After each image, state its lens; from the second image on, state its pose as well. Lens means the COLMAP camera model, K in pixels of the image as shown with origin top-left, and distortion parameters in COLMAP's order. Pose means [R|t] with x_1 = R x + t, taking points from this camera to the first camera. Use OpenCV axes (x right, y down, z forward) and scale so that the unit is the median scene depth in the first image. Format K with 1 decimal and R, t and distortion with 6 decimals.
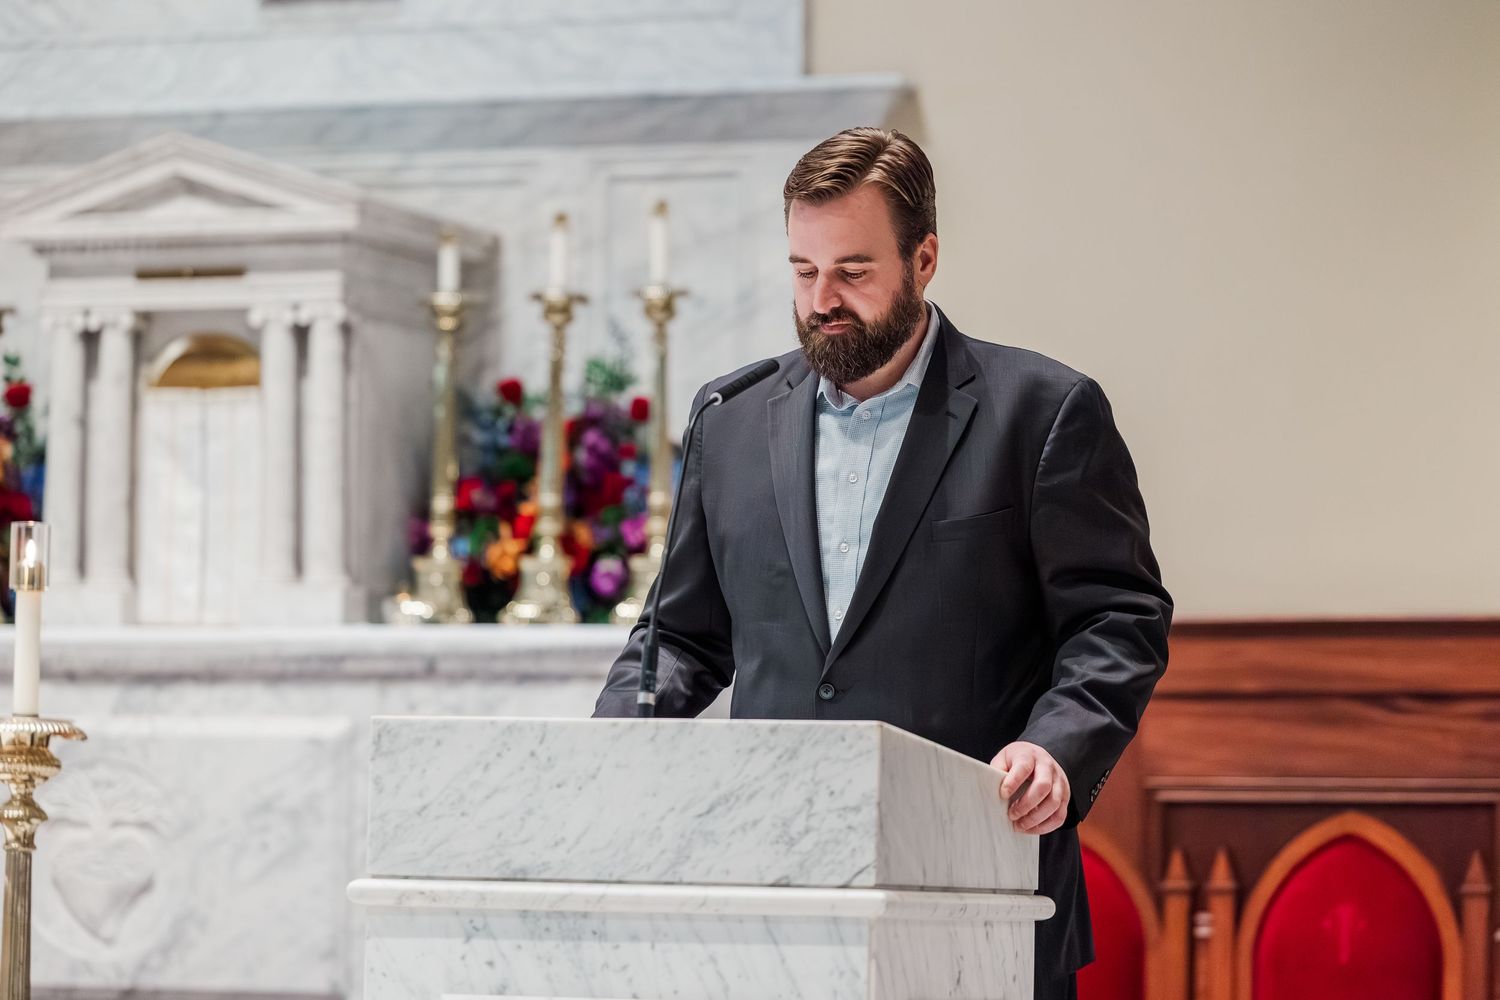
lens RADIAL K [[5264.6, 0, 752.6], [0, 5264.6, 500.6], [0, 0, 1]] dist [-0.051197, 0.000000]
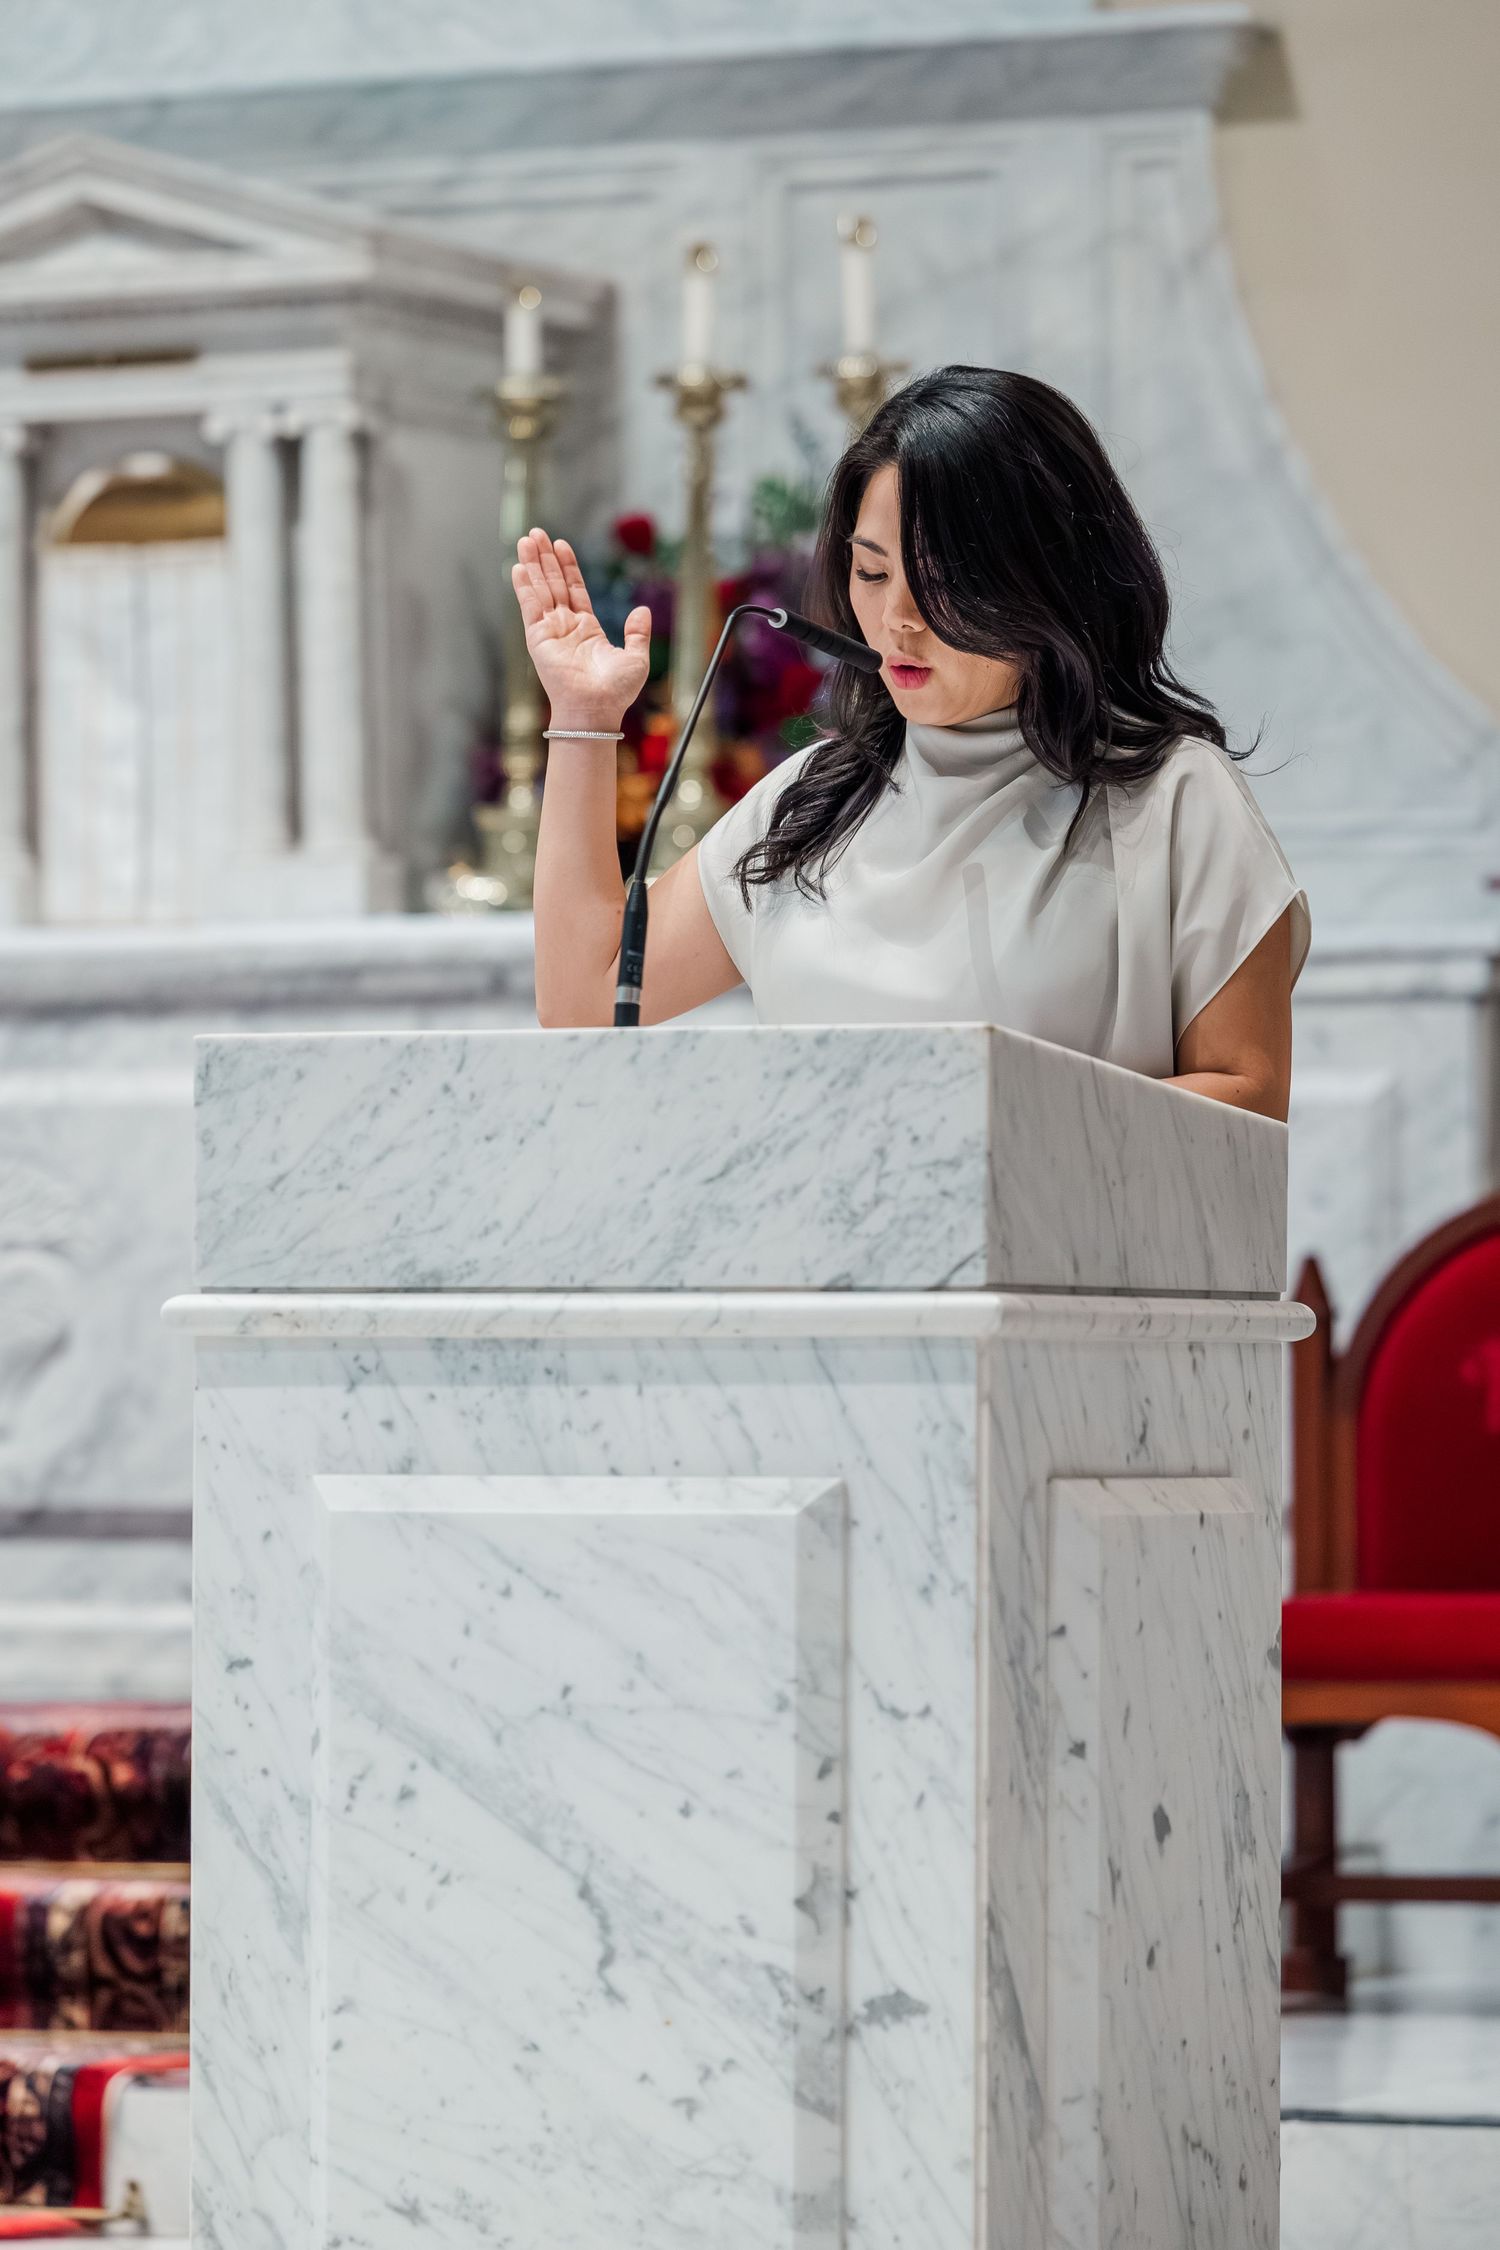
lens RADIAL K [[8597.5, 0, 747.2], [0, 8597.5, 1124.7], [0, 0, 1]] dist [-0.138881, 0.000000]
pose [[0.997458, -0.022071, -0.067748, 0.062273], [0.025042, 0.998747, 0.043325, 0.009015], [0.066706, -0.044911, 0.996761, -0.014919]]
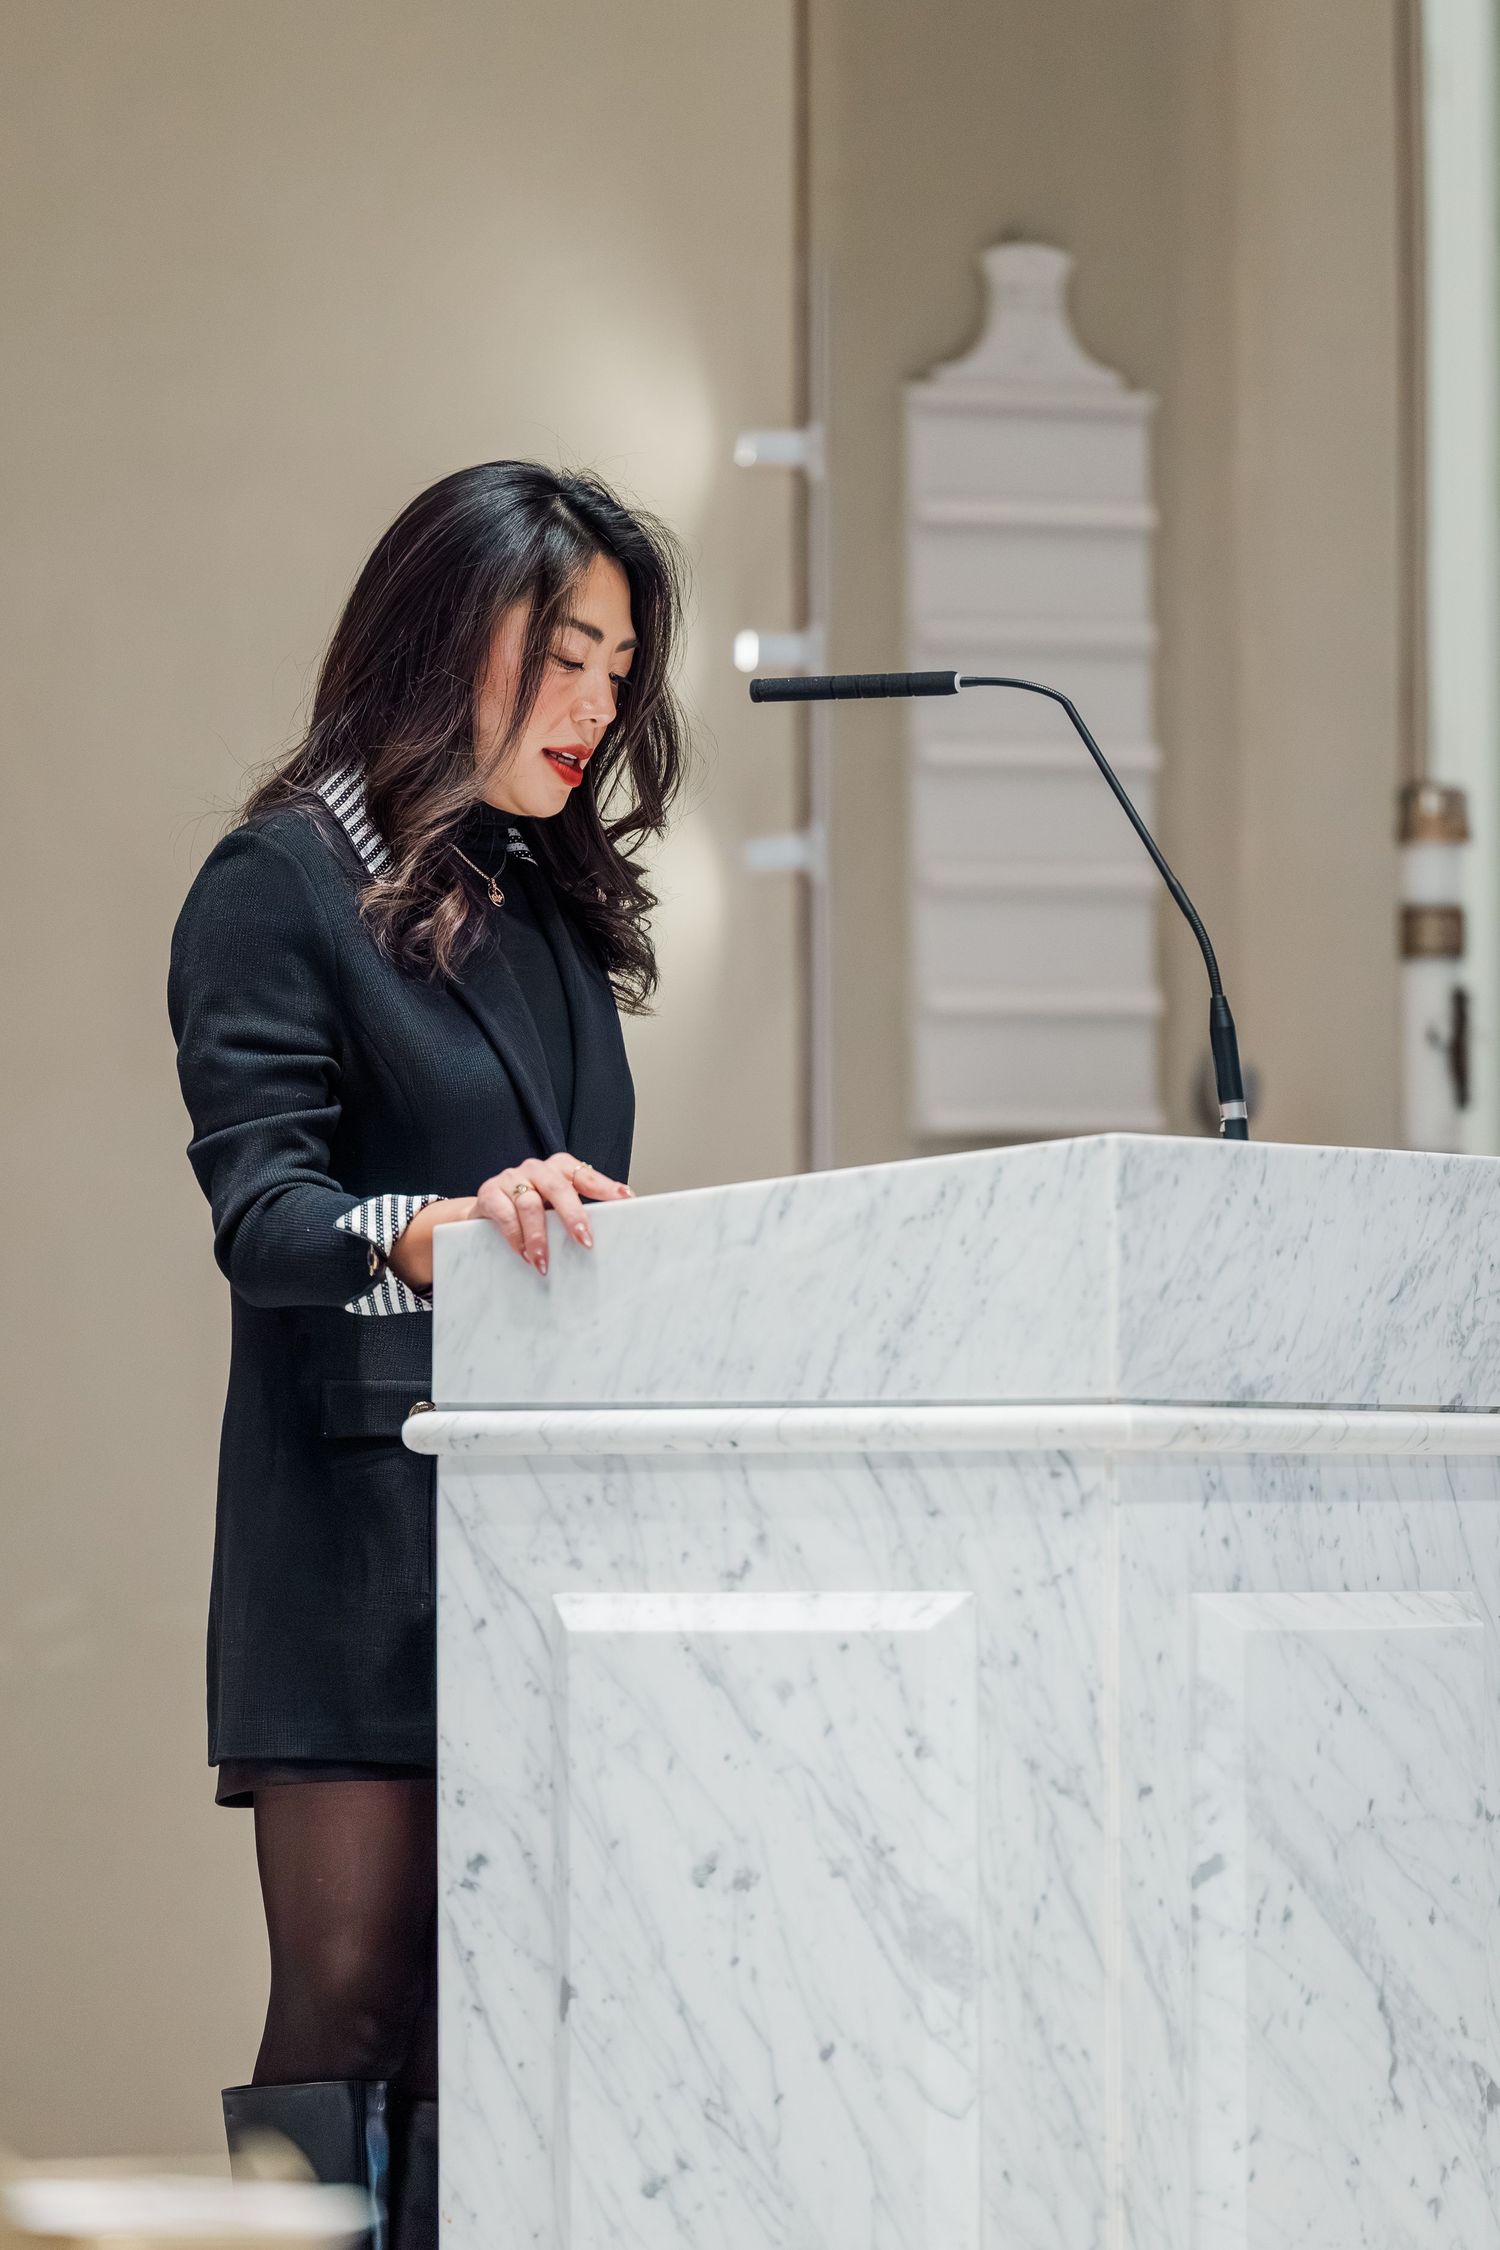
lens RADIAL K [[12628.4, 0, 750.0], [0, 12628.4, 1125.5], [0, 0, 1]] dist [-0.087167, 0.000000]
pose [[0.195674, 0.007203, 0.980643, -1.489678], [-0.078366, 0.996890, 0.008315, 0.031422], [-0.977533, -0.078476, 0.195630, 0.762087]]
